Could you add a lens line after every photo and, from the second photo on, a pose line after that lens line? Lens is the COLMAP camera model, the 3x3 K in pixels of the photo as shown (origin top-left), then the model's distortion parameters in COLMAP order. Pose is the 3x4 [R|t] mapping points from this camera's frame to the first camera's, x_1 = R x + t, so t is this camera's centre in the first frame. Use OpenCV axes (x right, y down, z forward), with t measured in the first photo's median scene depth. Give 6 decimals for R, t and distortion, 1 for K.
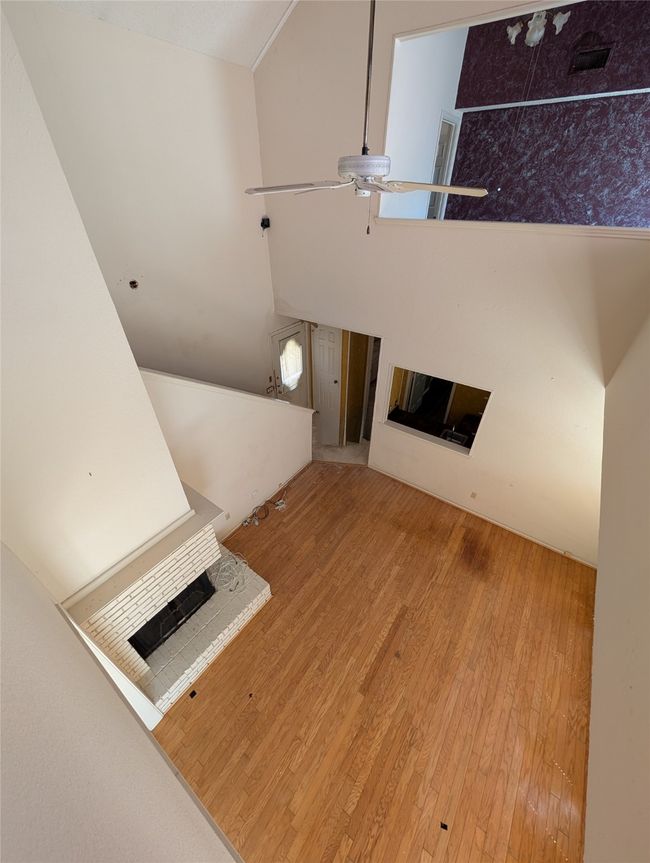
lens RADIAL K [[326.0, 0, 325.0], [0, 326.0, 431.5], [0, 0, 1]] dist [-0.000672, -0.000038]
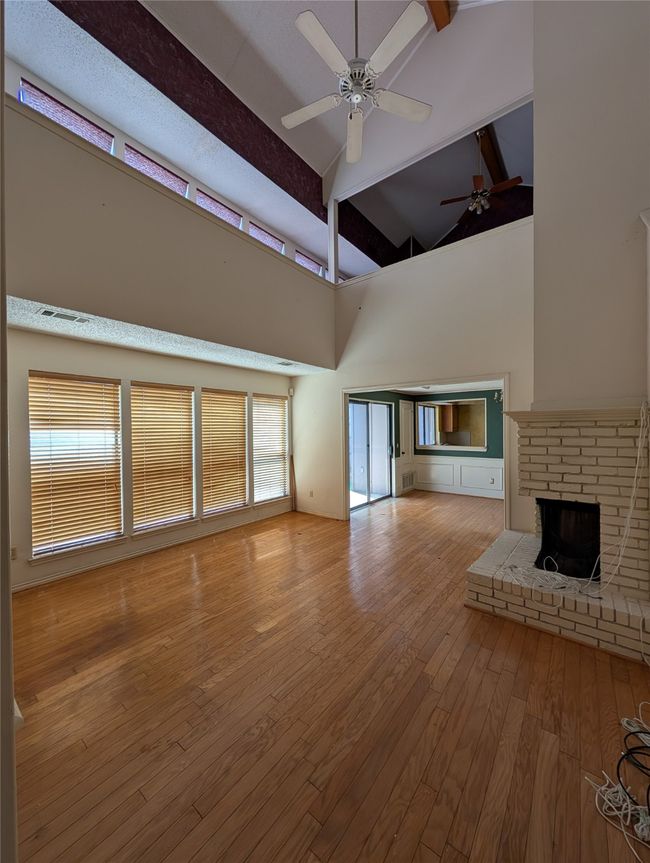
lens RADIAL K [[326.0, 0, 325.0], [0, 326.0, 431.5], [0, 0, 1]] dist [-0.000672, -0.000038]
pose [[-0.998925, 0.005546, 0.046013, 0.081025], [0.031938, 0.801821, 0.596711, -0.166432], [-0.033585, 0.597539, -0.801136, 1.156150]]
